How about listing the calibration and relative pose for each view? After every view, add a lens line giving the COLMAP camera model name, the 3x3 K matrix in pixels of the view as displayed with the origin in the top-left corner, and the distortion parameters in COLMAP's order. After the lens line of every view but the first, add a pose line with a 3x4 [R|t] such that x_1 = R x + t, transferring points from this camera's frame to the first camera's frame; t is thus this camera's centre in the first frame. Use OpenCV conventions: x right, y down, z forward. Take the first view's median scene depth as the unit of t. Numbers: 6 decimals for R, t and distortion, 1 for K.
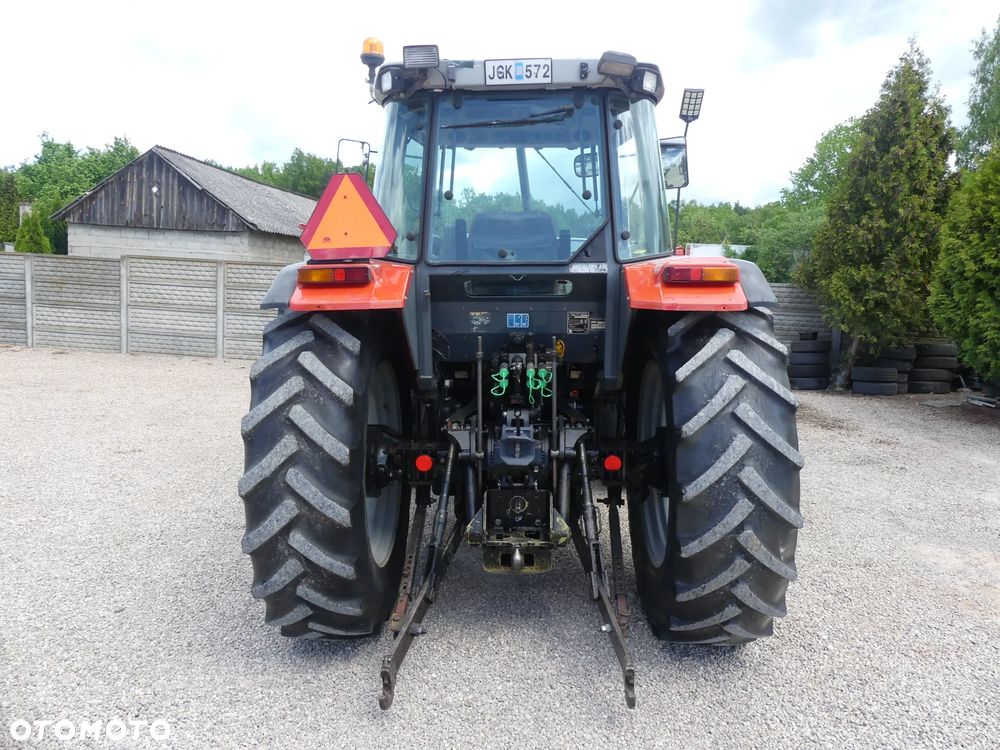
lens RADIAL K [[760.9, 0, 513.4], [0, 760.9, 371.5], [0, 0, 1]] dist [-0.013170, 0.007010]
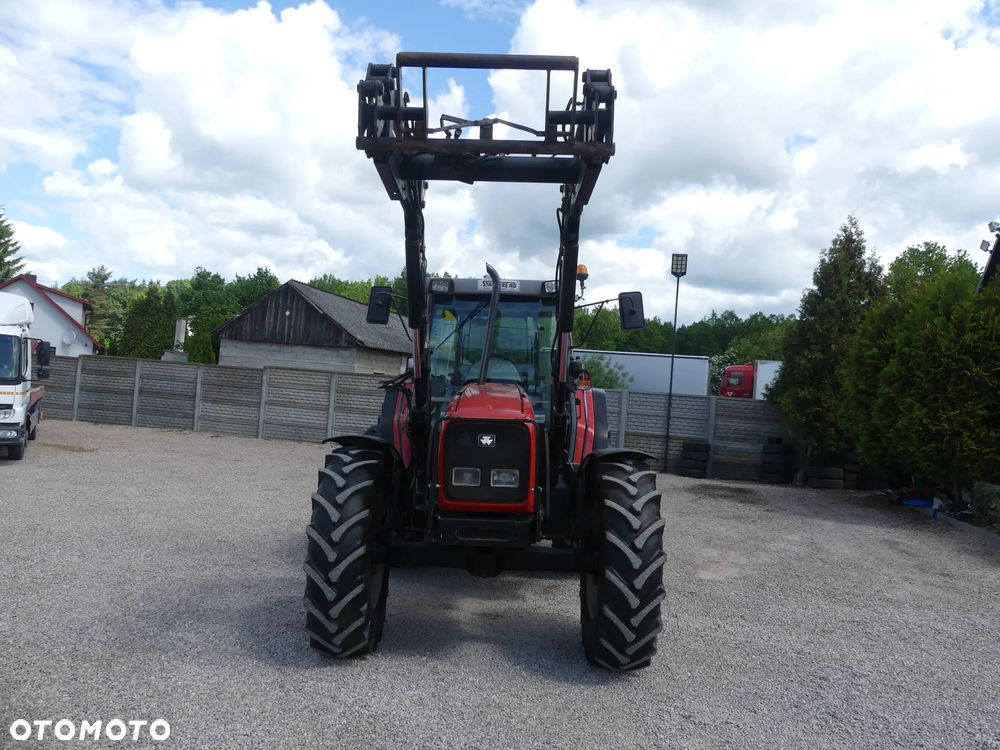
lens RADIAL K [[780.4, 0, 509.7], [0, 780.4, 375.0], [0, 0, 1]] dist [-0.005959, -0.003469]
pose [[0.989918, 0.020891, -0.140095, 0.115272], [-0.039840, 0.990200, -0.133856, 0.032062], [0.135925, 0.138088, 0.981048, -0.310557]]
